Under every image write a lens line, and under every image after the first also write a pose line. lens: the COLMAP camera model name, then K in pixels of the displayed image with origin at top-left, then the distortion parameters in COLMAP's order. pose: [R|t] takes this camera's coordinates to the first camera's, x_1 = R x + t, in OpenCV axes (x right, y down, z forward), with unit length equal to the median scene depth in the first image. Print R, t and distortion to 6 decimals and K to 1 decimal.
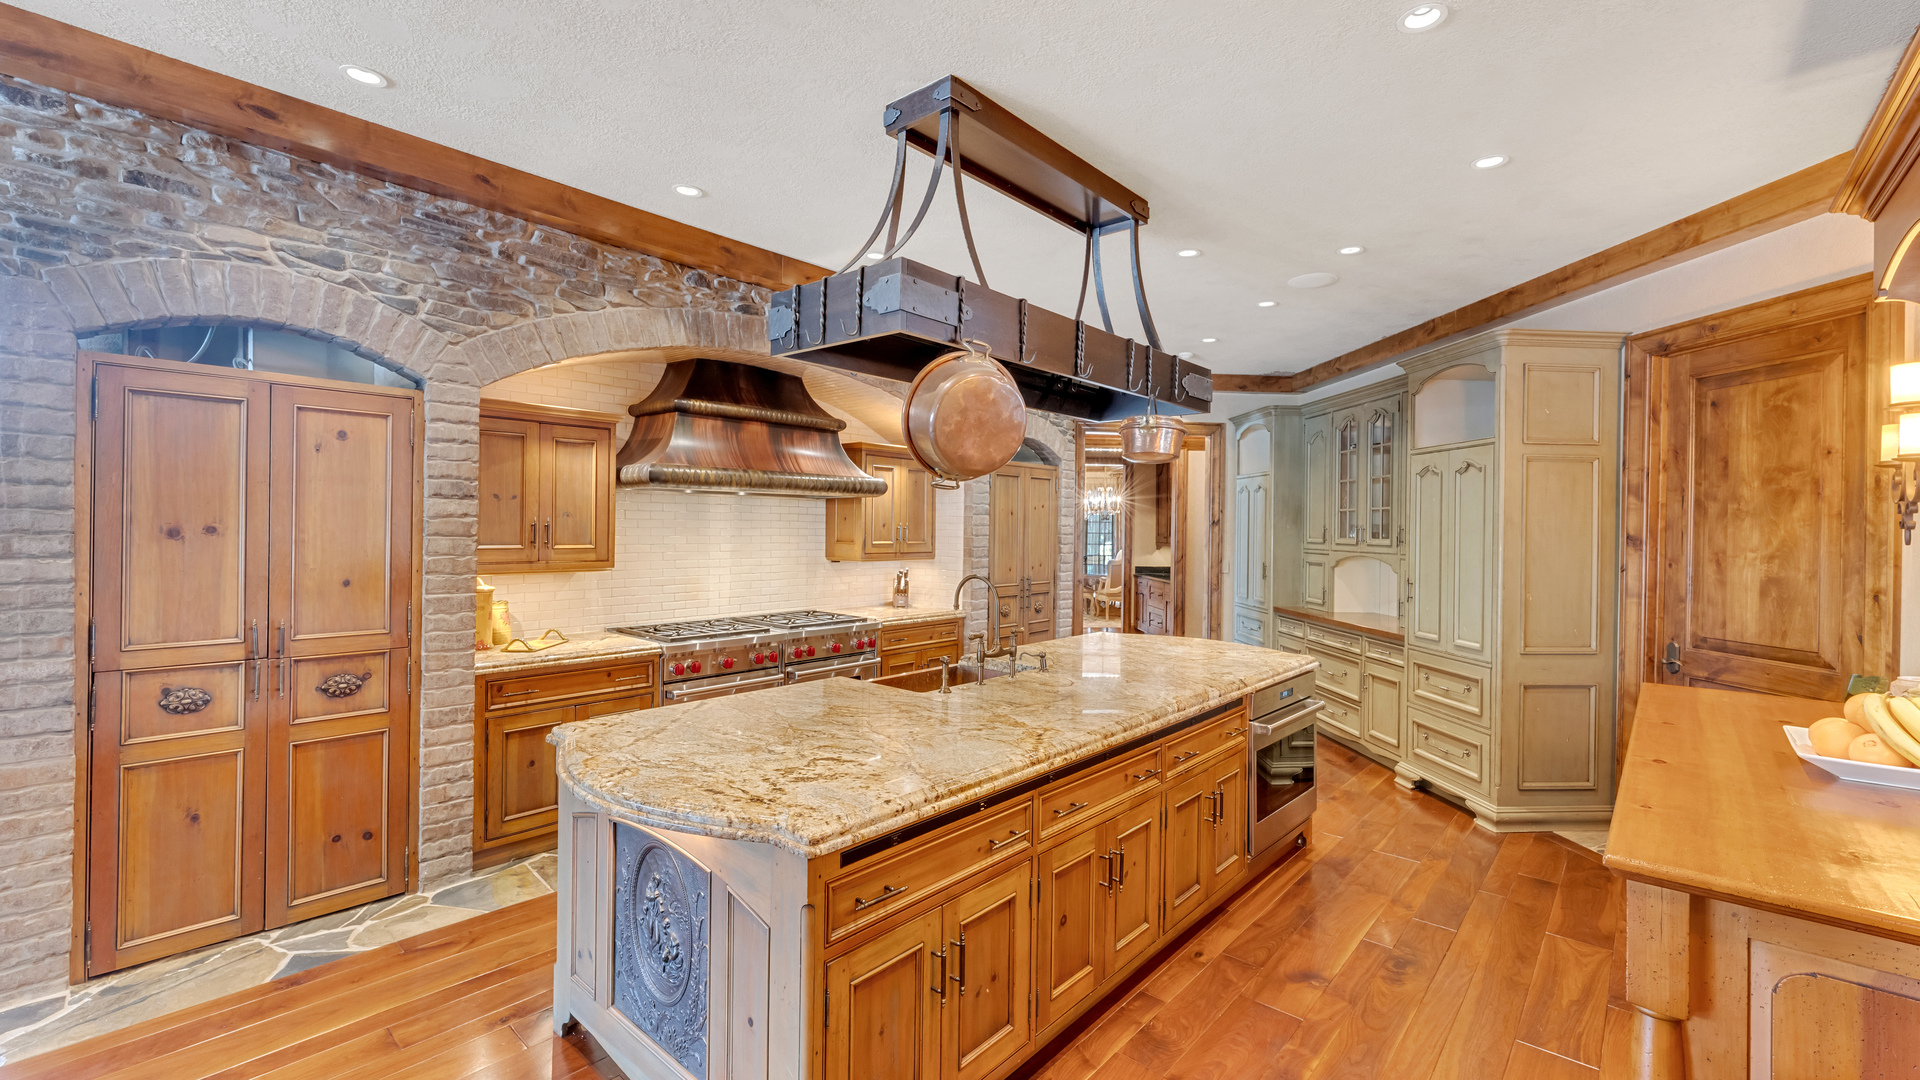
lens RADIAL K [[802.5, 0, 958.7], [0, 802.5, 528.4], [0, 0, 1]] dist [-0.001896, -0.000527]
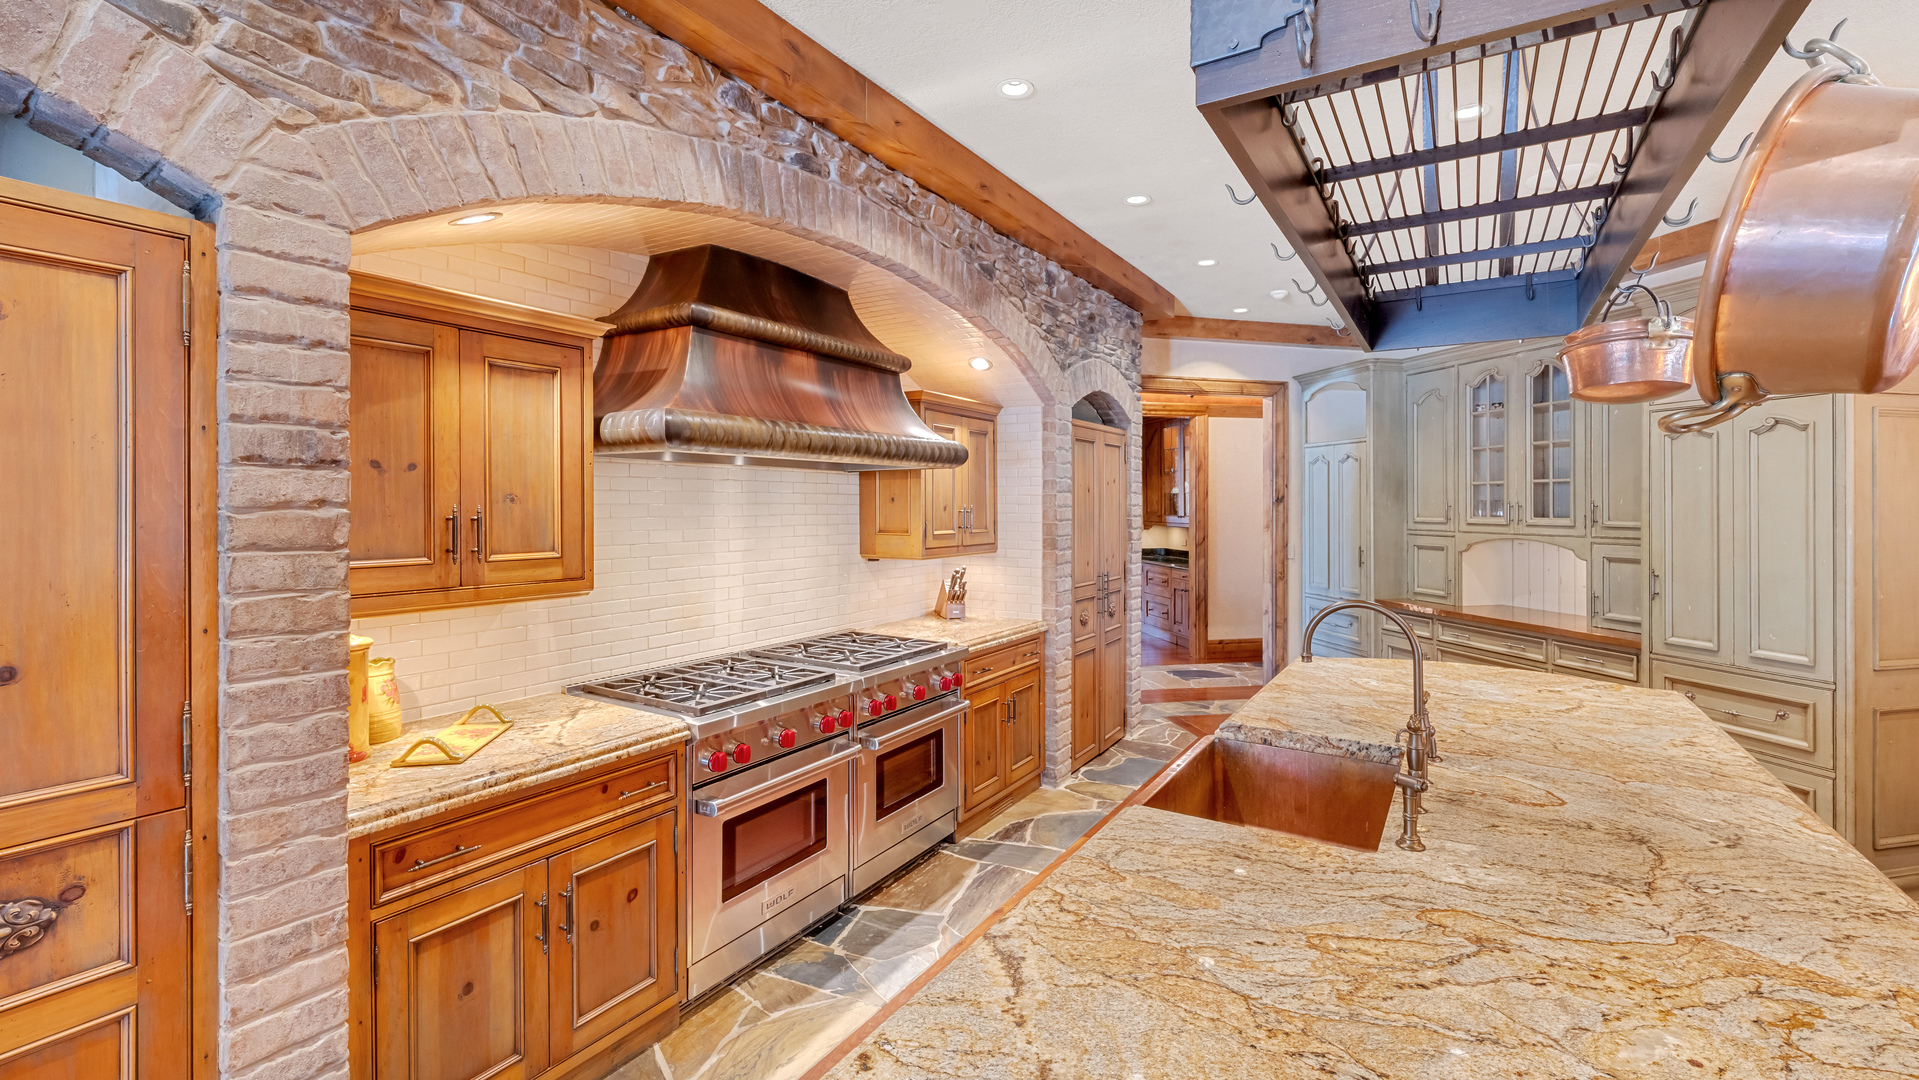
lens RADIAL K [[802.1, 0, 963.5], [0, 802.1, 510.0], [0, 0, 1]] dist [-0.001896, -0.000527]
pose [[0.985305, -0.011988, 0.170383, -0.269730], [0.010985, 0.999916, 0.006829, -0.009450], [-0.170450, -0.004857, 0.985354, 0.394926]]
